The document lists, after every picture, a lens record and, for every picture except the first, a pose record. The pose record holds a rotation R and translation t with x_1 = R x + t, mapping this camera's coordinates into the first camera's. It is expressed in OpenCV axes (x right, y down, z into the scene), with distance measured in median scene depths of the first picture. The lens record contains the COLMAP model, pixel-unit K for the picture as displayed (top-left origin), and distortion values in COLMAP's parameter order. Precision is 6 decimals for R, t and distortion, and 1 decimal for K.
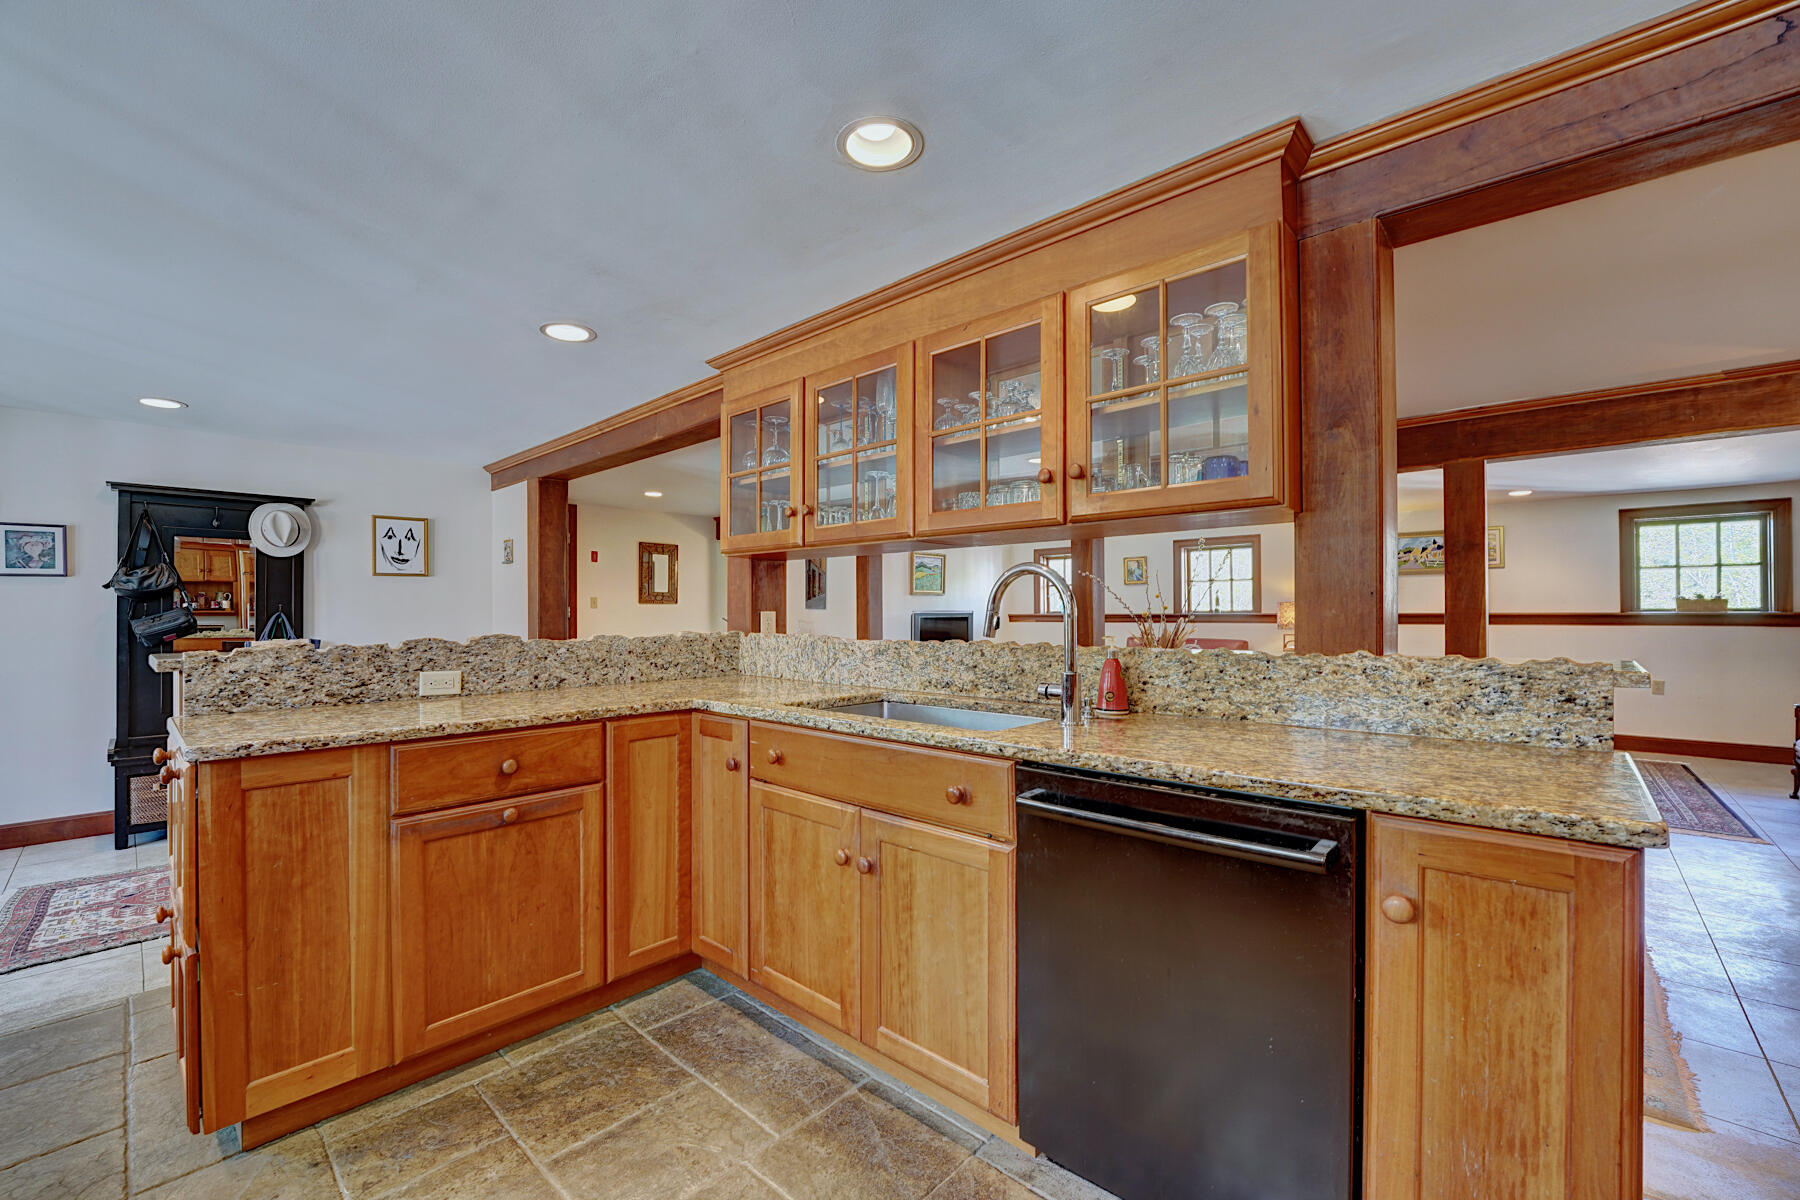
lens RADIAL K [[732.9, 0, 909.3], [0, 732.9, 604.5], [0, 0, 1]] dist [-0.016945, 0.000111]
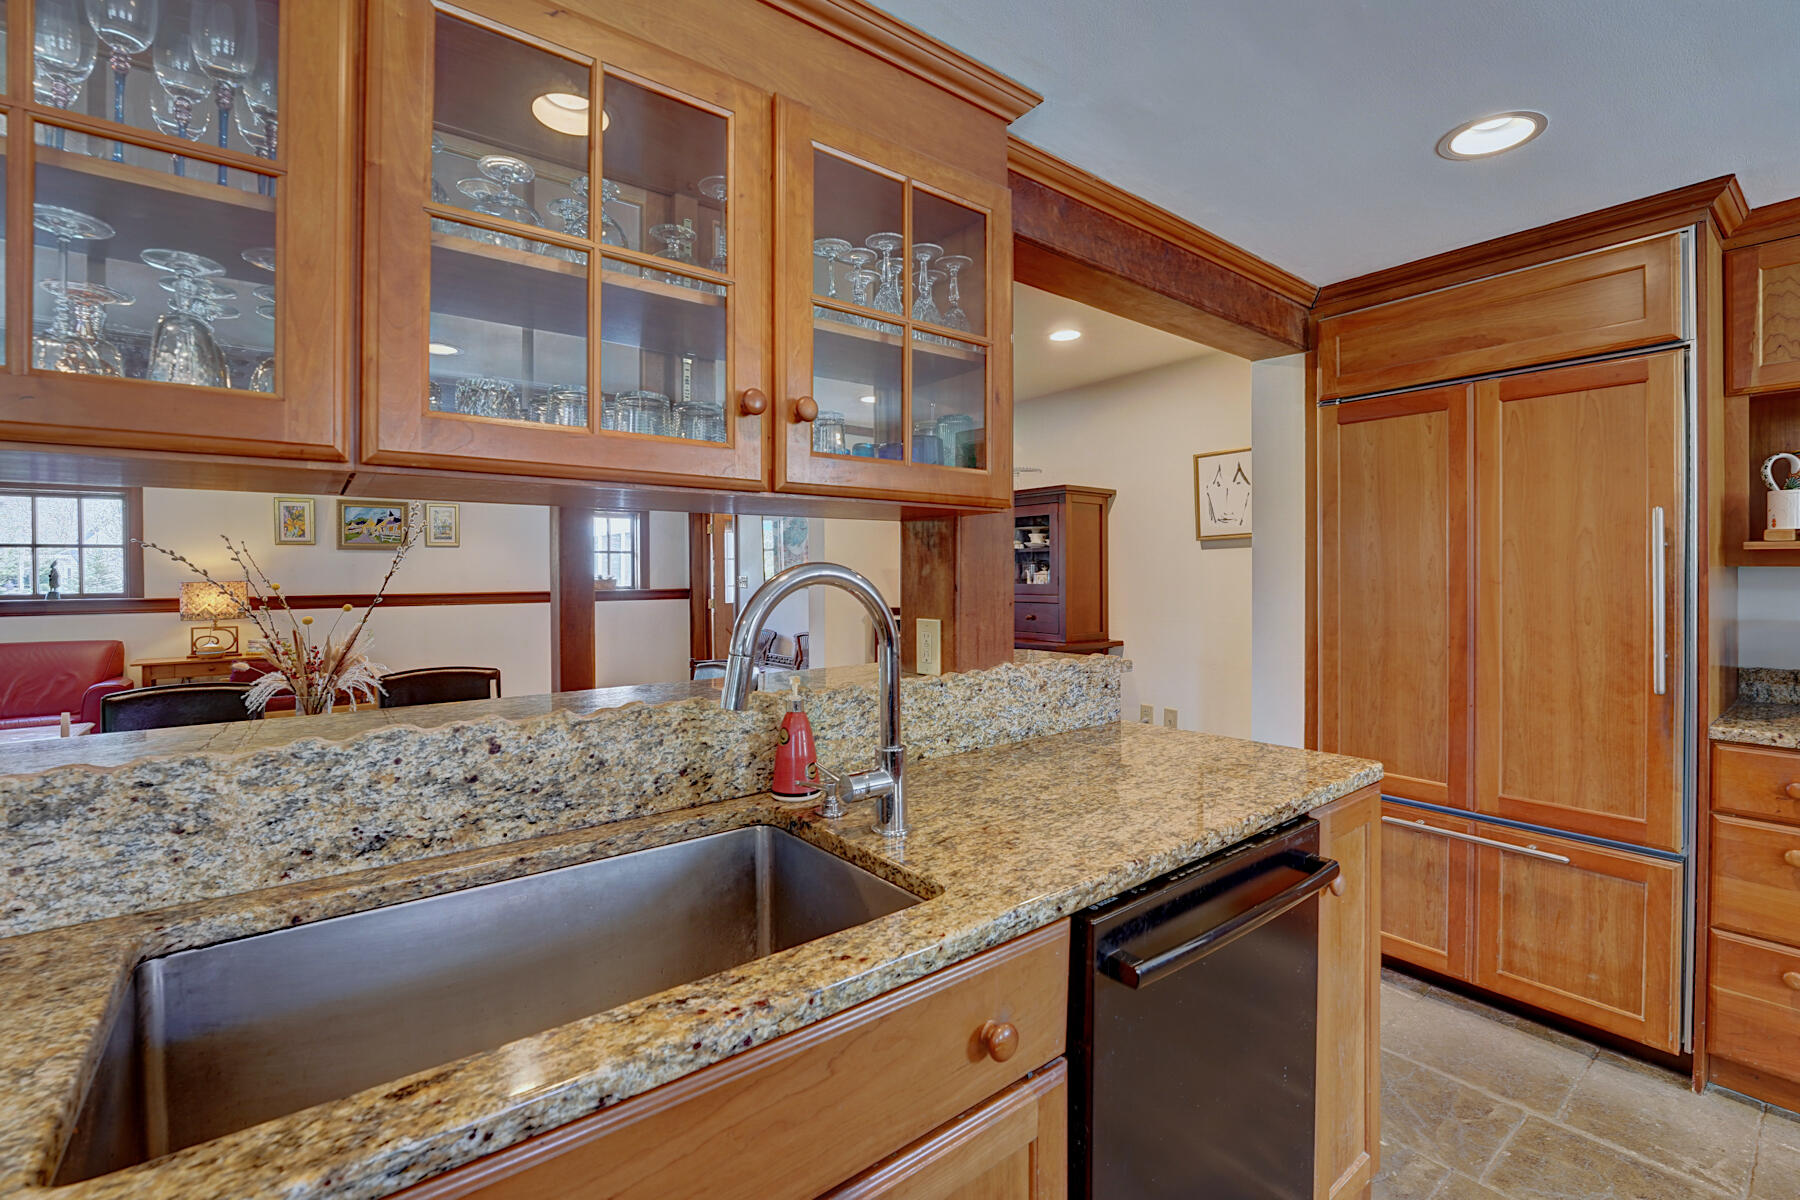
lens RADIAL K [[792.2, 0, 890.9], [0, 792.2, 581.6], [0, 0, 1]] dist [-0.019851, -0.000384]
pose [[0.182371, -0.006283, 0.983210, -0.128865], [-0.003628, 0.999968, 0.007063, -0.014894], [-0.983223, -0.004855, 0.182342, 0.265861]]
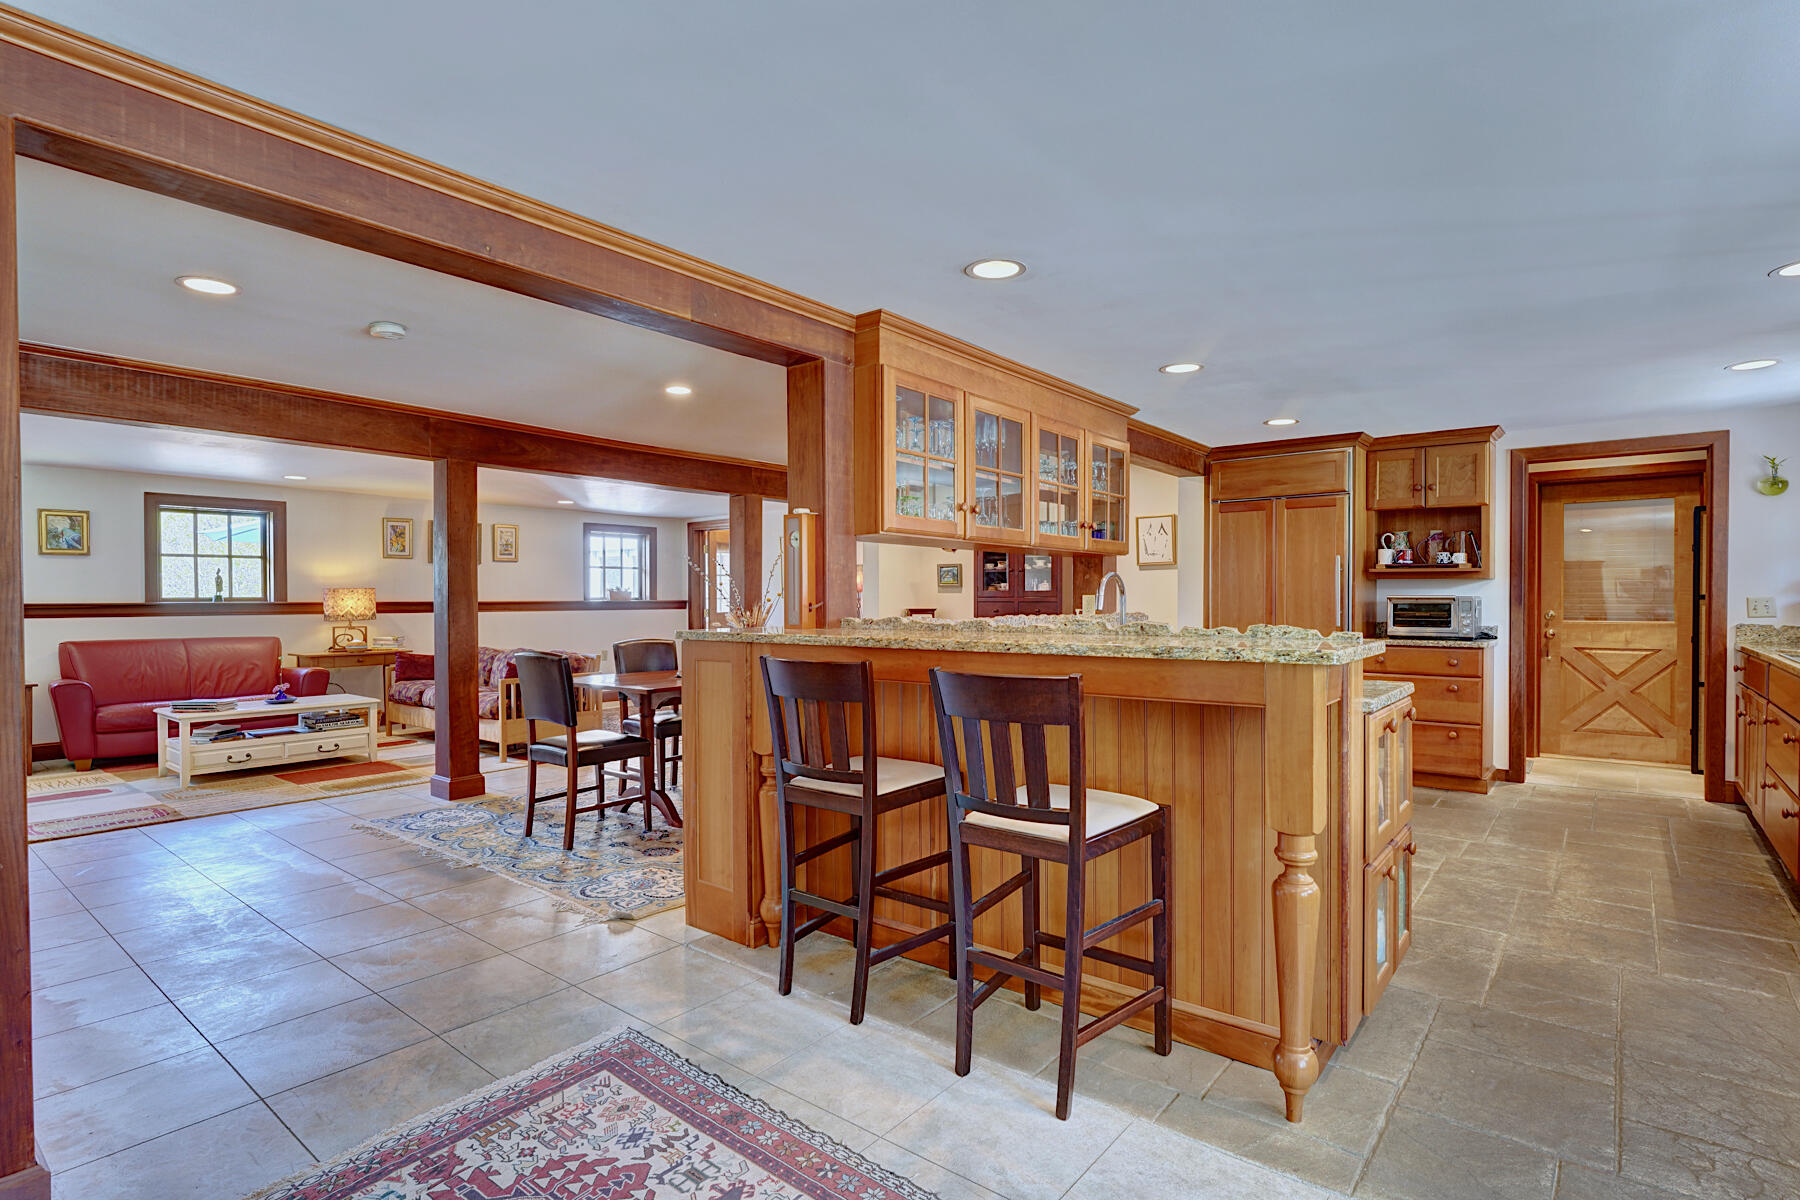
lens RADIAL K [[877.5, 0, 891.9], [0, 877.5, 609.1], [0, 0, 1]] dist [-0.015632, 0.000519]
pose [[-0.045933, -0.008470, 0.998909, -0.663792], [-0.008044, 0.999935, 0.008109, 0.009208], [-0.998912, -0.007662, -0.045998, 0.531223]]
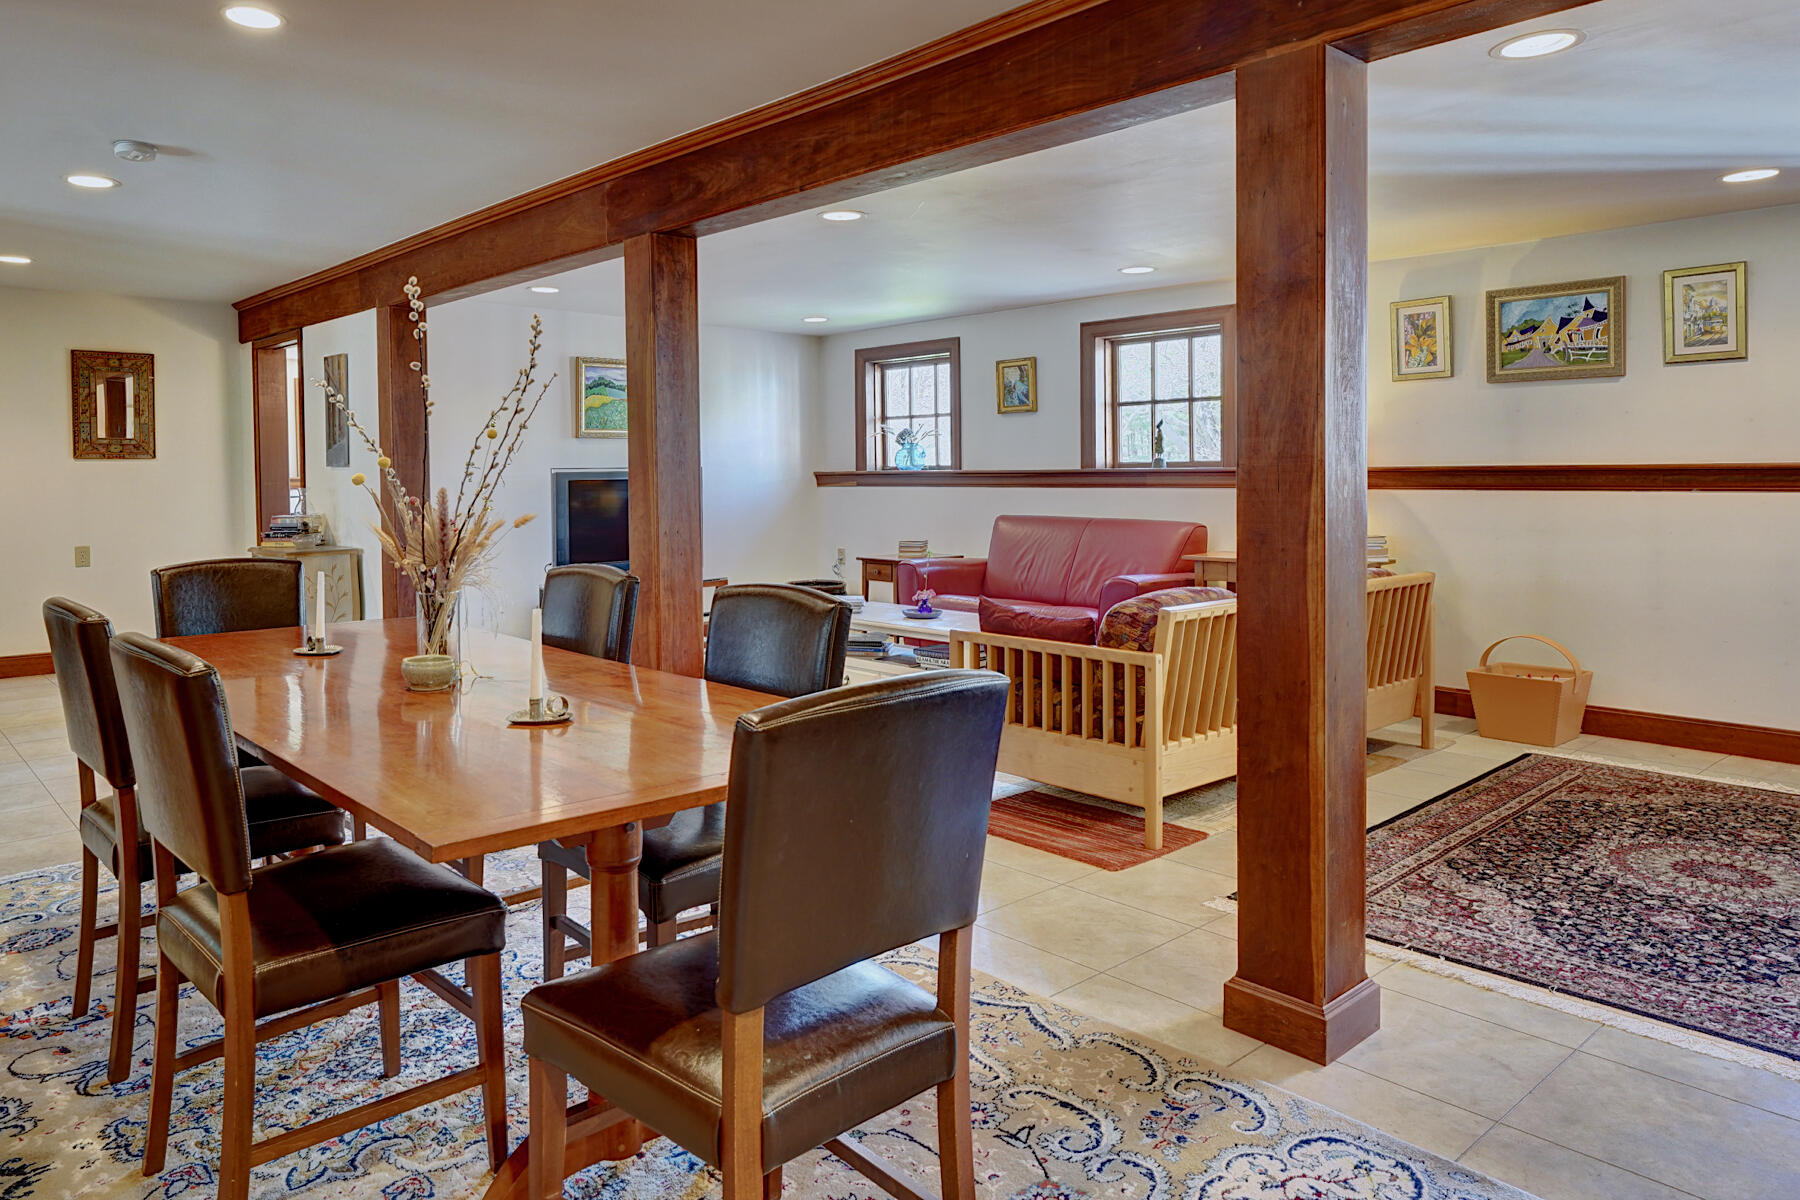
lens RADIAL K [[1176.1, 0, 763.9], [0, 1176.1, 484.0], [0, 0, 1]] dist [0.002192, -0.000462]
pose [[0.986741, -0.004369, -0.162242, 0.406406], [0.008322, 0.999685, 0.023691, 0.002155], [0.162087, -0.024727, 0.986467, 0.244763]]
